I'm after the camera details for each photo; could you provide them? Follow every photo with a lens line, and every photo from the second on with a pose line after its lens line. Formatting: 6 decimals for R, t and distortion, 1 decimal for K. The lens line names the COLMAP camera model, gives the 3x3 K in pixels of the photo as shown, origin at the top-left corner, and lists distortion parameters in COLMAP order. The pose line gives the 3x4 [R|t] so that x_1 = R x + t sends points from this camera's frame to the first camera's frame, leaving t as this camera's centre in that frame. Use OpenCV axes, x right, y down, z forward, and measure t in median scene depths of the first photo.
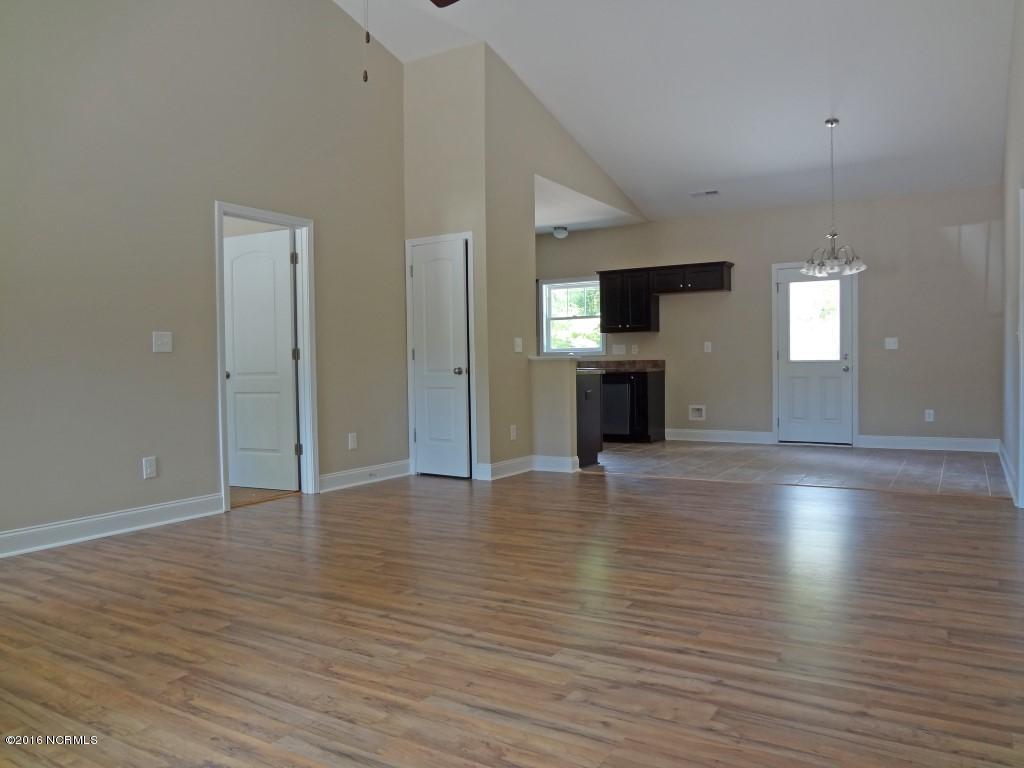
lens RADIAL K [[758.8, 0, 512.7], [0, 758.8, 383.7], [0, 0, 1]] dist [-0.043613, 0.003682]
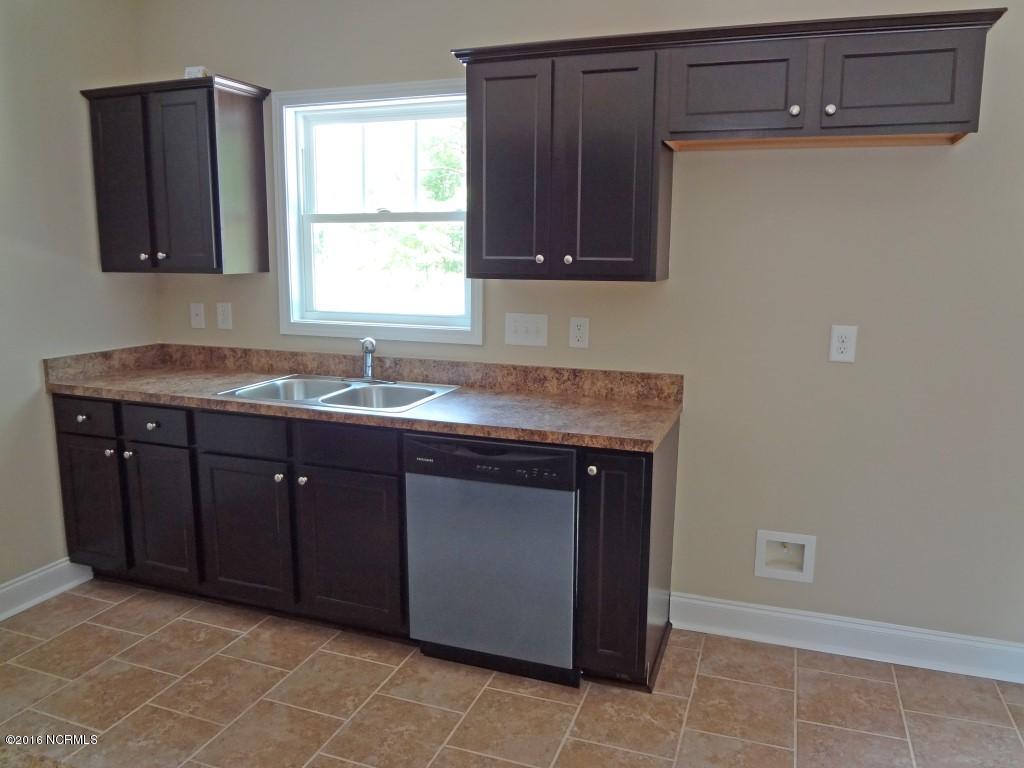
lens RADIAL K [[758.8, 0, 512.4], [0, 758.8, 380.2], [0, 0, 1]] dist [-0.043613, 0.003682]
pose [[0.981254, -0.011370, 0.192381, 0.079633], [-0.016478, 0.989652, 0.142536, -0.071650], [-0.192011, -0.143034, 0.970913, 0.737563]]
